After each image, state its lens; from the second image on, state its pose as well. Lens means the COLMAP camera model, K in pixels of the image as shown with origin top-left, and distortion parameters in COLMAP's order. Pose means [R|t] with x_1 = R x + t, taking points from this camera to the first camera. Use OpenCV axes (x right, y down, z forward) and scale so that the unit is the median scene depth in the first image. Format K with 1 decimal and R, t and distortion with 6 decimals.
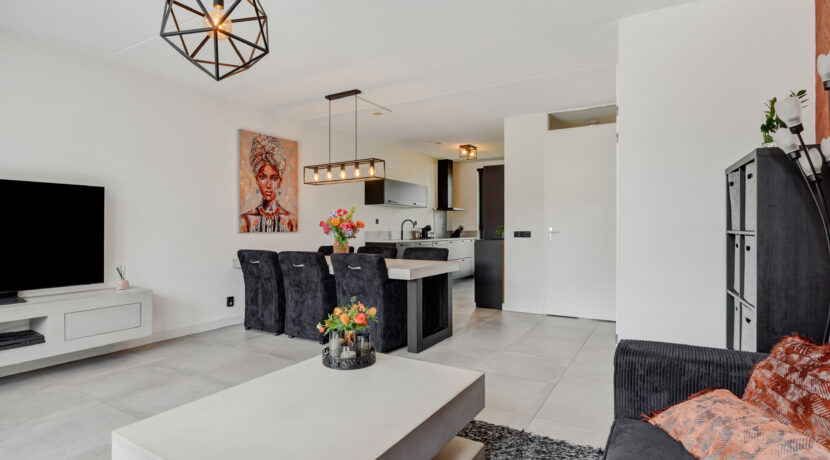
lens RADIAL K [[422.2, 0, 415.0], [0, 422.2, 230.0], [0, 0, 1]] dist [-0.001108, 0.000022]
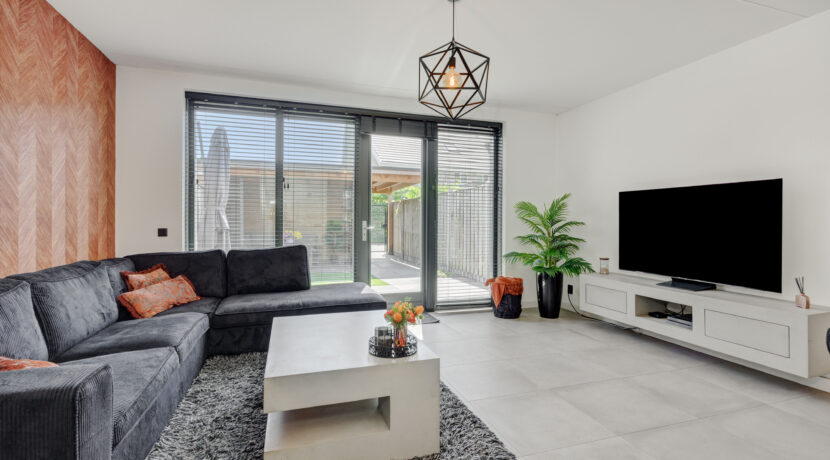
lens RADIAL K [[393.5, 0, 417.6], [0, 393.5, 225.9], [0, 0, 1]] dist [0.001605, 0.000246]
pose [[-0.645294, 0.004440, -0.763921, 0.218678], [-0.008760, 0.999874, 0.013211, -0.007941], [0.763884, 0.015217, -0.645174, 0.650109]]
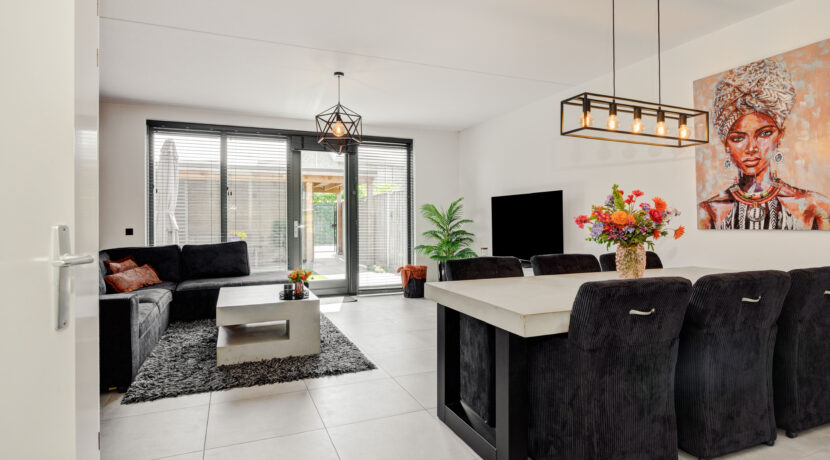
lens RADIAL K [[445.8, 0, 417.3], [0, 445.8, 222.2], [0, 0, 1]] dist [0.001933, -0.000291]
pose [[-0.588443, 0.004832, -0.808524, 0.414631], [0.001149, 0.999986, 0.005140, -0.008827], [0.808538, 0.002096, -0.588441, 0.980060]]
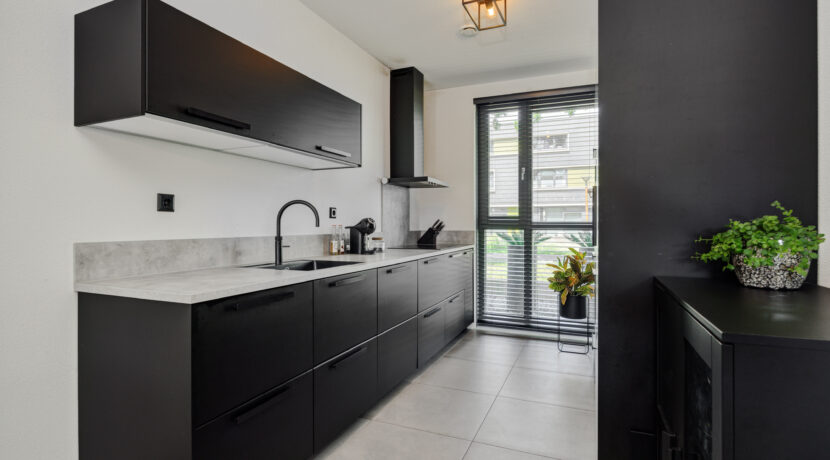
lens RADIAL K [[411.8, 0, 423.9], [0, 411.8, 222.3], [0, 0, 1]] dist [-0.005982, -0.000572]
pose [[0.988896, 0.001274, 0.148605, 0.042854], [-0.000289, 0.999978, -0.006647, -0.008735], [-0.148610, 0.006531, 0.988874, 0.989481]]
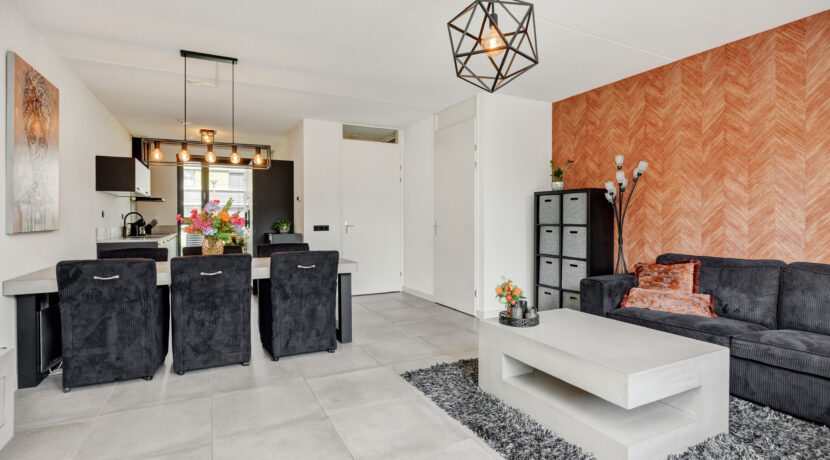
lens RADIAL K [[411.8, 0, 423.9], [0, 411.8, 222.3], [0, 0, 1]] dist [-0.005982, -0.000572]
pose [[0.523275, -0.005042, 0.852149, -0.551476], [0.006107, 0.999979, 0.002167, -0.006083], [-0.852142, 0.004070, 0.523295, 0.218501]]
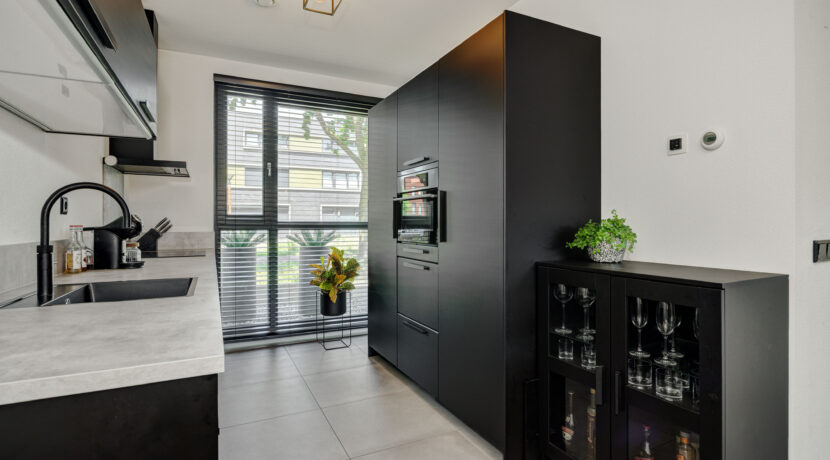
lens RADIAL K [[411.8, 0, 423.9], [0, 411.8, 222.3], [0, 0, 1]] dist [-0.005982, -0.000572]
pose [[0.528451, 0.005218, 0.848948, -0.132810], [0.001317, 0.999975, -0.006966, -0.008149], [-0.848963, 0.004799, 0.528430, 1.129020]]
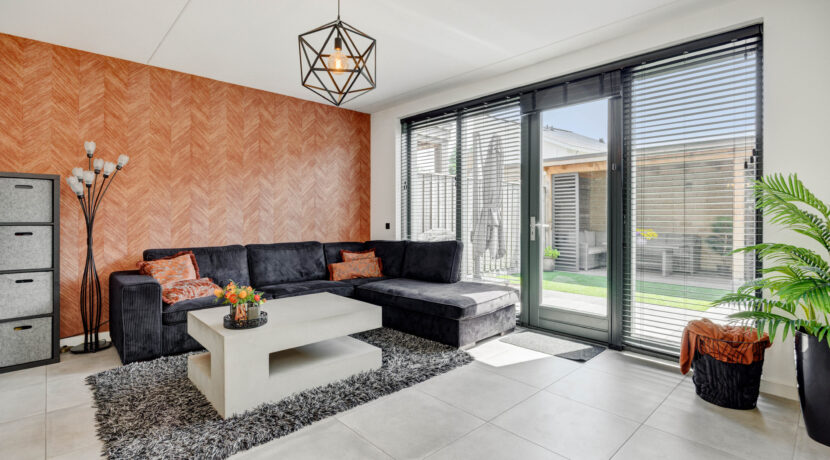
lens RADIAL K [[394.4, 0, 414.0], [0, 394.4, 223.7], [0, 0, 1]] dist [-0.011549, -0.000107]
pose [[-0.961661, -0.005662, 0.274182, -0.375108], [-0.000184, 0.999800, 0.020001, -0.008154], [-0.274240, 0.019184, -0.961470, 0.772032]]
